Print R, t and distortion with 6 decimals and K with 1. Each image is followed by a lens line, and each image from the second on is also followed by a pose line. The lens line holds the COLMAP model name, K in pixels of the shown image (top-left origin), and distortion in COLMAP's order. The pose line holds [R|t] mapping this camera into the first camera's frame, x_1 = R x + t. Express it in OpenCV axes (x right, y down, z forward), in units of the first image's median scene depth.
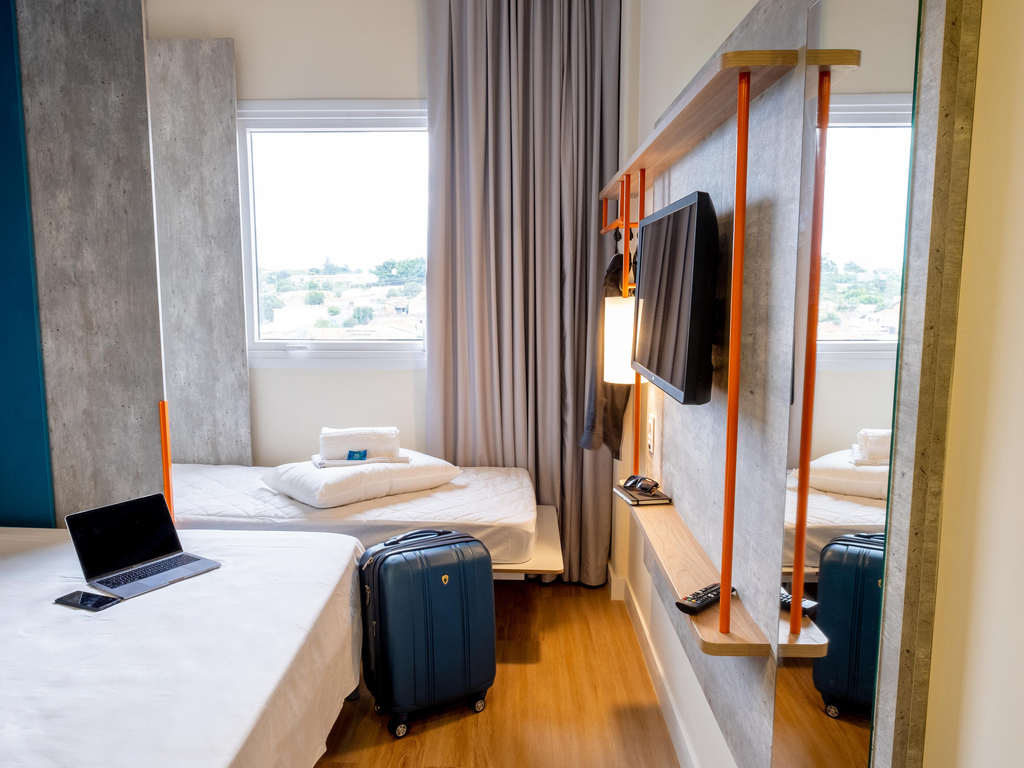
lens RADIAL K [[757.3, 0, 514.5], [0, 757.3, 384.0], [0, 0, 1]] dist [-0.005648, -0.000006]
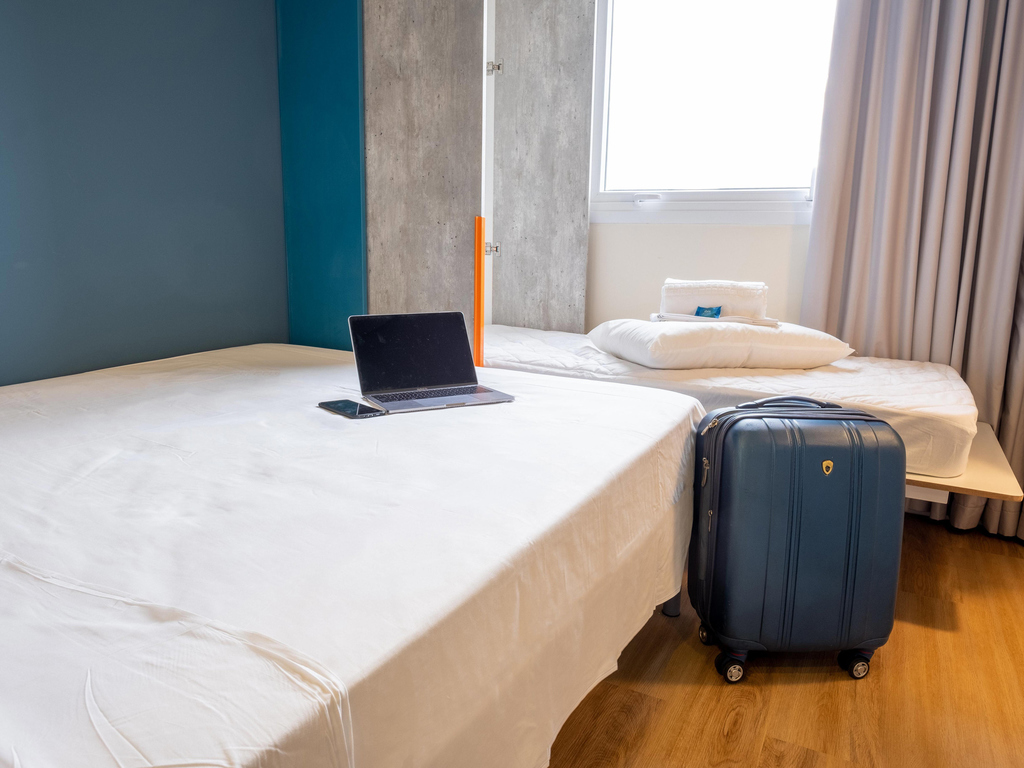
lens RADIAL K [[757.3, 0, 514.5], [0, 757.3, 384.0], [0, 0, 1]] dist [-0.005648, -0.000006]
pose [[0.893508, 0.106363, -0.436269, -0.047803], [-0.073429, 0.993073, 0.091724, 0.125800], [0.443003, -0.049922, 0.895129, 0.261799]]
